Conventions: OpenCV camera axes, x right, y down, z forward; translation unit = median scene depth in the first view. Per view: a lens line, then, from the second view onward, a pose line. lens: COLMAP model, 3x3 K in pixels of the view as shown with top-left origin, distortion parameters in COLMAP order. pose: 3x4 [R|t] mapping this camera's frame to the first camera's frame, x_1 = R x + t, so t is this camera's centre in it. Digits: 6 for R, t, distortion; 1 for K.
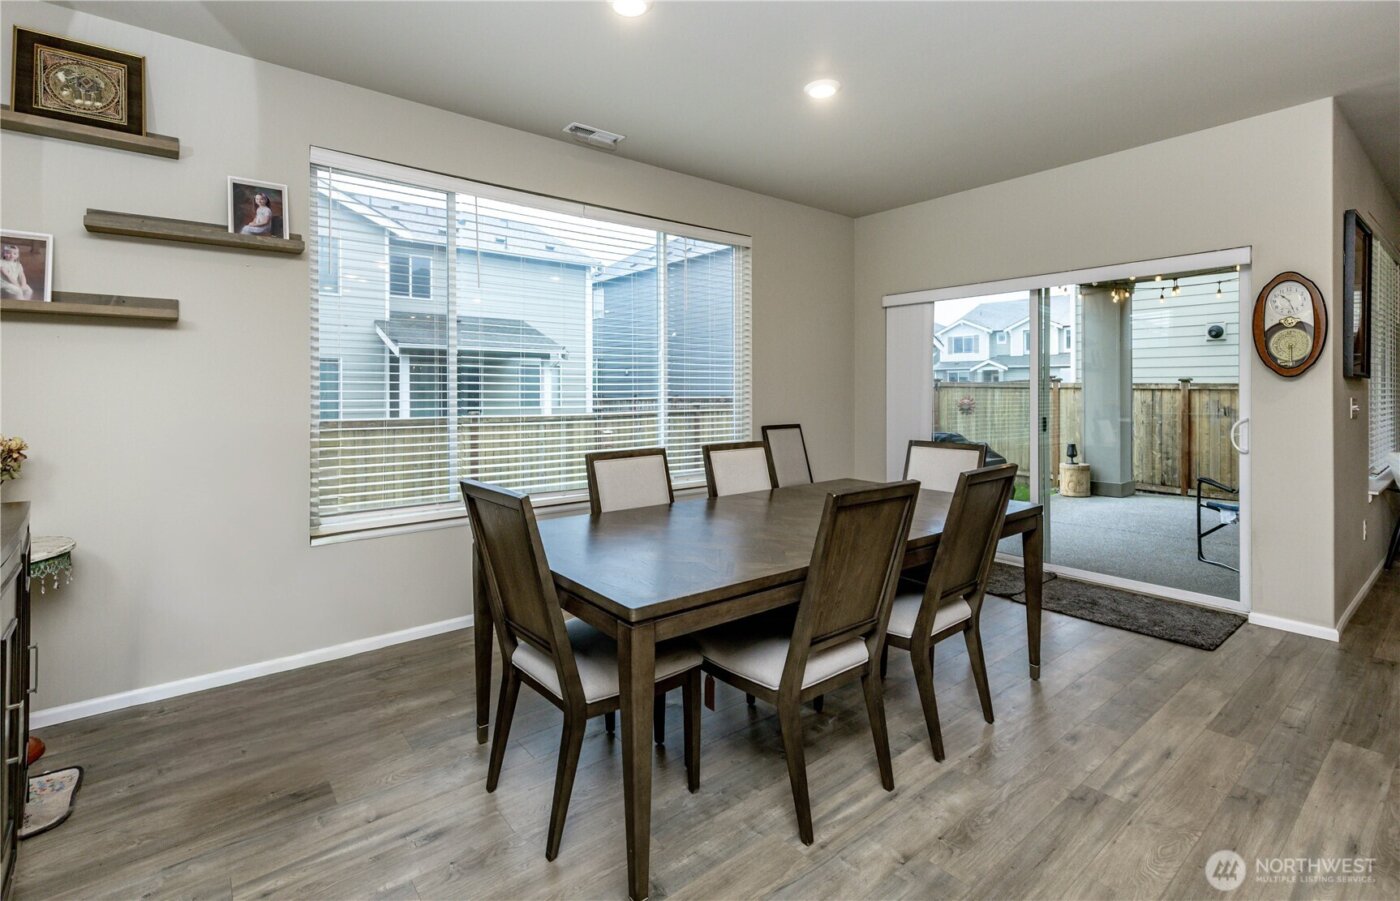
lens RADIAL K [[616.0, 0, 696.2], [0, 616.0, 392.6], [0, 0, 1]] dist [0.011554, 0.000615]
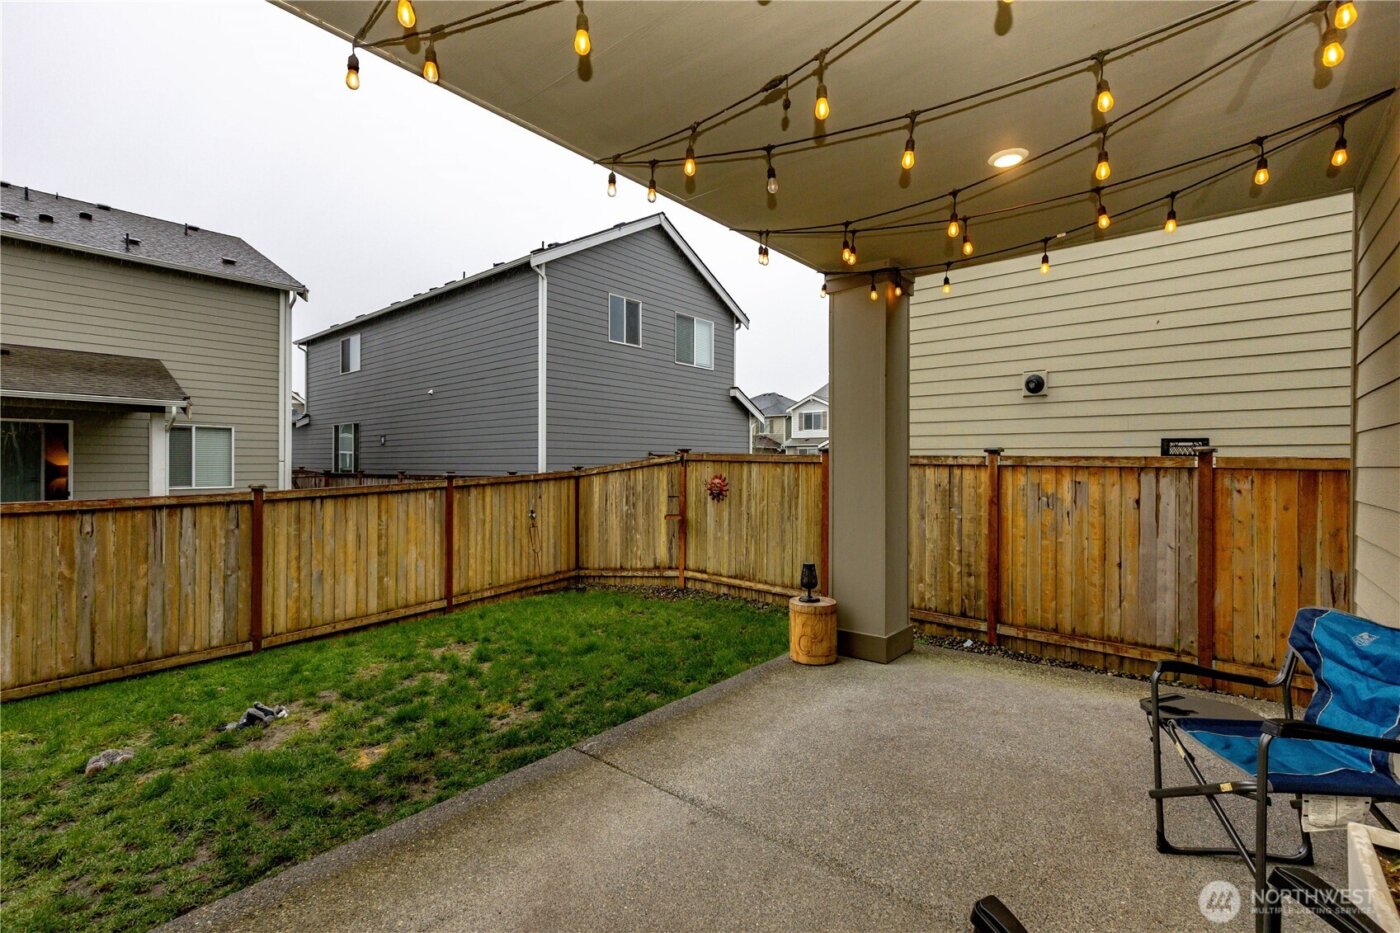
lens RADIAL K [[616.4, 0, 700.3], [0, 616.4, 467.6], [0, 0, 1]] dist [0.008695, -0.000022]
pose [[0.978332, 0.006719, 0.206934, 0.360496], [-0.006737, 0.999977, -0.000618, -0.000797], [-0.206933, -0.000789, 0.978355, 0.440653]]
